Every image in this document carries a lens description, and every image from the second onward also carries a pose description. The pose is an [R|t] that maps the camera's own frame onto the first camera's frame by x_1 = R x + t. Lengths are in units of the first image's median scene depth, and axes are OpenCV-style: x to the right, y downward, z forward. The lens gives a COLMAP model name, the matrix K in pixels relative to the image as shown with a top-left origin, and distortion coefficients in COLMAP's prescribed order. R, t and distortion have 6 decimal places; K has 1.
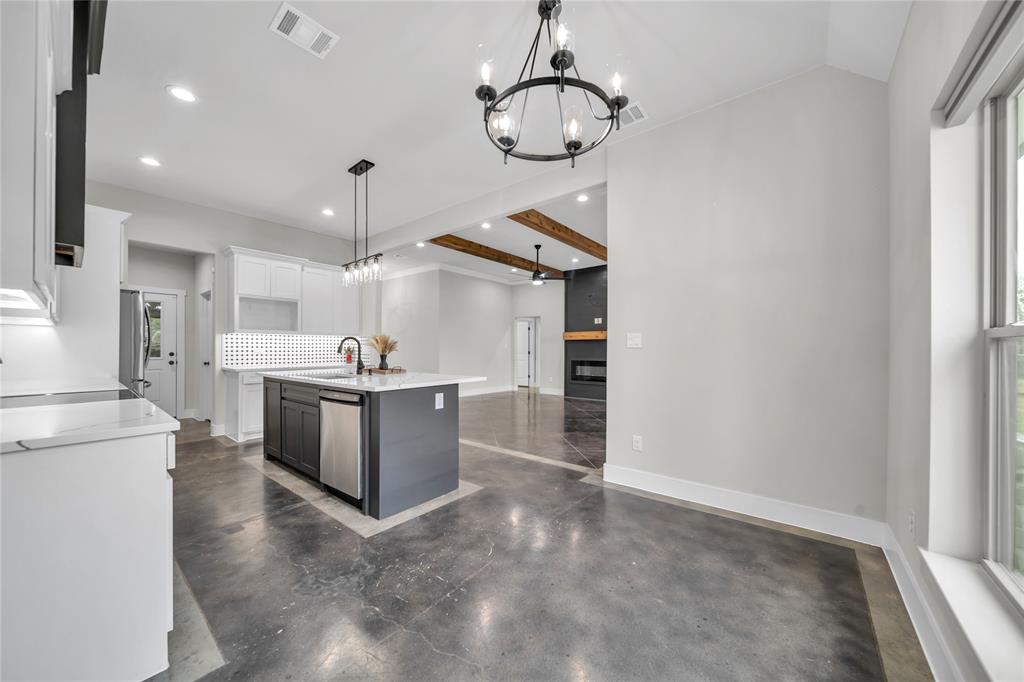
lens RADIAL K [[365.4, 0, 510.4], [0, 365.4, 350.8], [0, 0, 1]] dist [-0.000744, -0.000080]
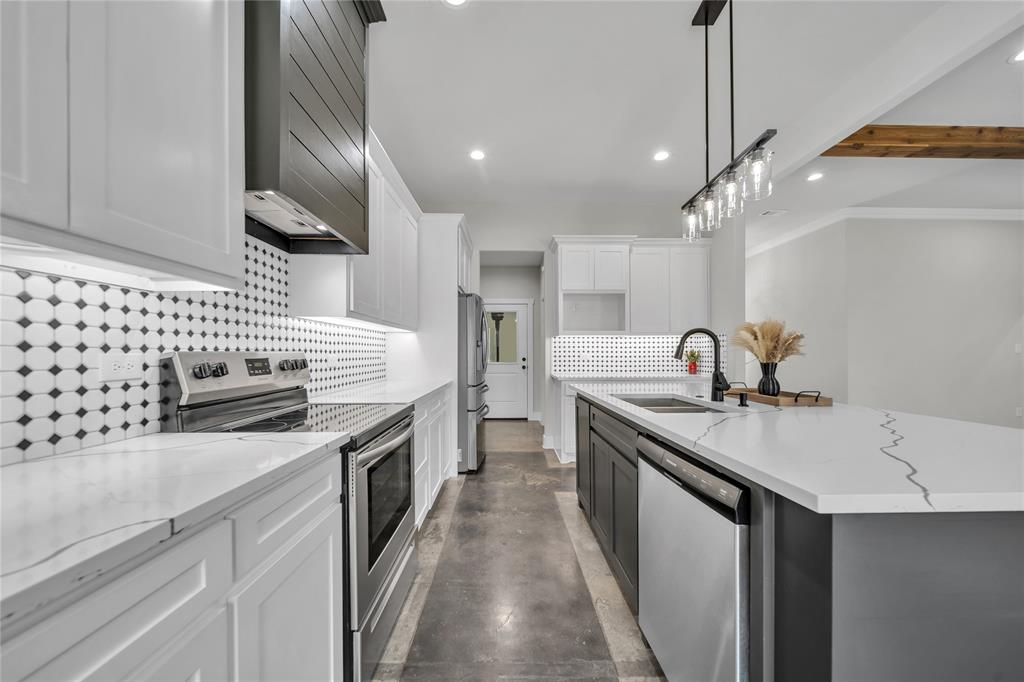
lens RADIAL K [[365.4, 0, 510.4], [0, 365.4, 350.8], [0, 0, 1]] dist [-0.000744, -0.000080]
pose [[0.643337, -0.011872, -0.765491, -0.191921], [-0.001828, 0.999853, -0.017043, 0.003424], [0.765581, 0.012364, 0.643221, 0.414288]]
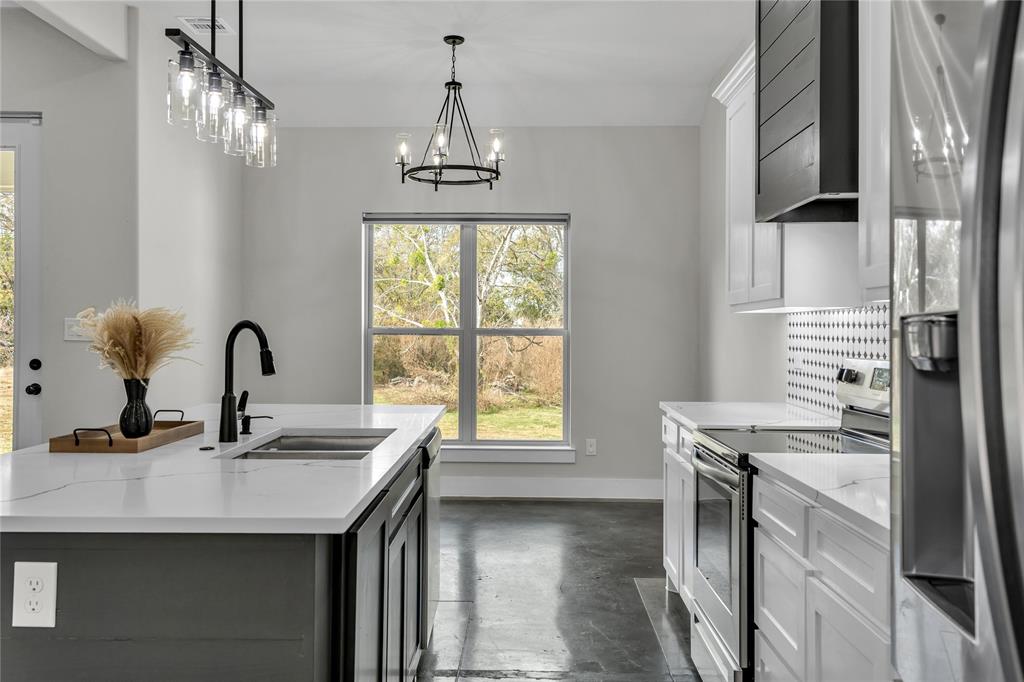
lens RADIAL K [[879.2, 0, 512.2], [0, 879.2, 328.3], [0, 0, 1]] dist [0.037301, 0.005232]
pose [[-0.628603, -0.003962, 0.777716, -1.025518], [-0.003685, 0.999991, 0.002116, -0.029447], [-0.777717, -0.001536, -0.628612, 1.163763]]
